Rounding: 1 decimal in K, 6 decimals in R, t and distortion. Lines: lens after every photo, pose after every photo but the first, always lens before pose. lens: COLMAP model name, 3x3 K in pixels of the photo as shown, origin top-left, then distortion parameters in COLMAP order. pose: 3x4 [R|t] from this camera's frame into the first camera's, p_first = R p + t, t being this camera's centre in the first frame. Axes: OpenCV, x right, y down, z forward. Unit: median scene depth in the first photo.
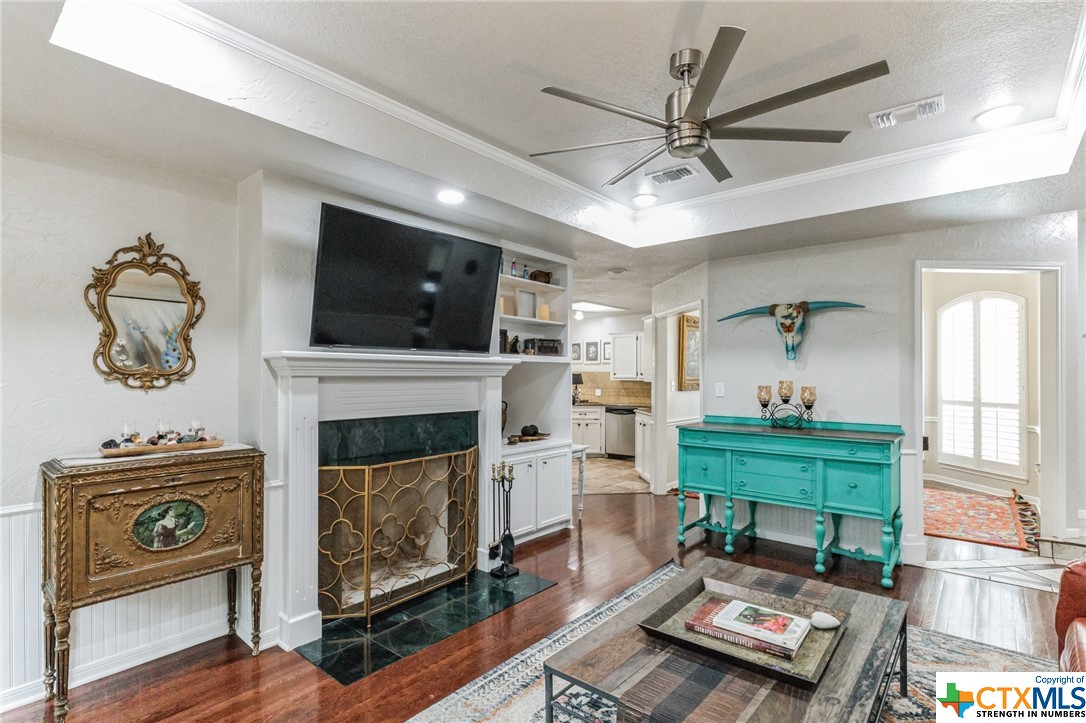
lens RADIAL K [[528.6, 0, 543.0], [0, 528.6, 361.5], [0, 0, 1]] dist [-0.004997, -0.000481]
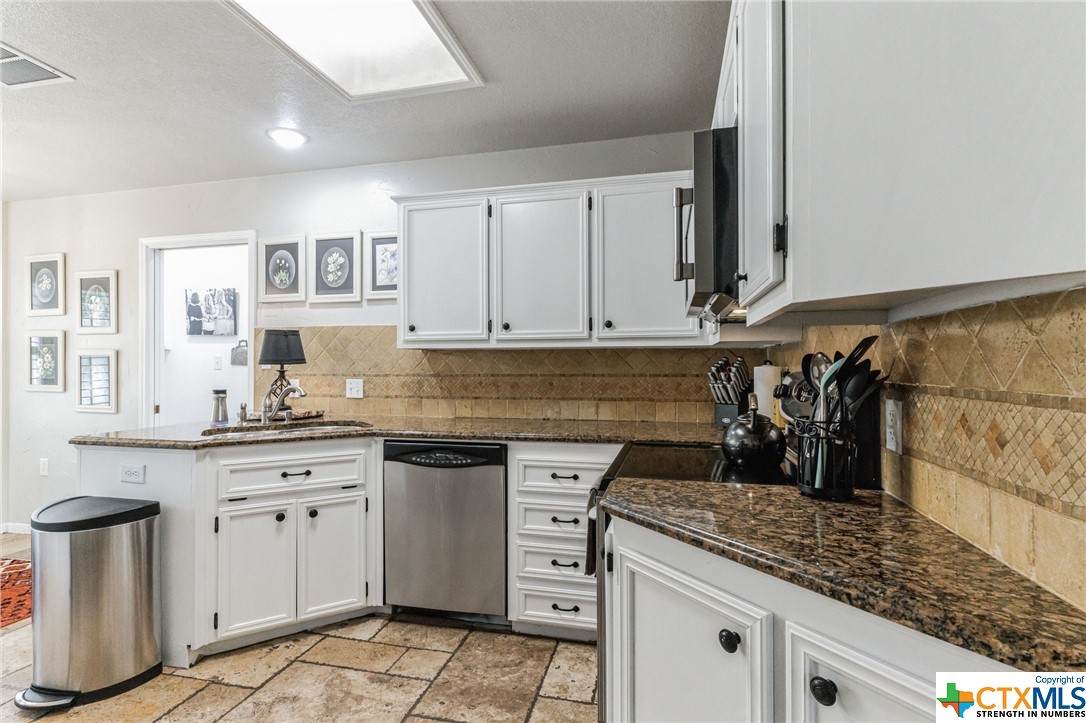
lens RADIAL K [[528.6, 0, 543.0], [0, 528.6, 361.5], [0, 0, 1]] dist [-0.004997, -0.000481]
pose [[0.895837, -0.002810, 0.444374, 0.065118], [-0.006425, 0.999794, 0.019274, 0.035742], [-0.444336, -0.020122, 0.895634, 0.671977]]
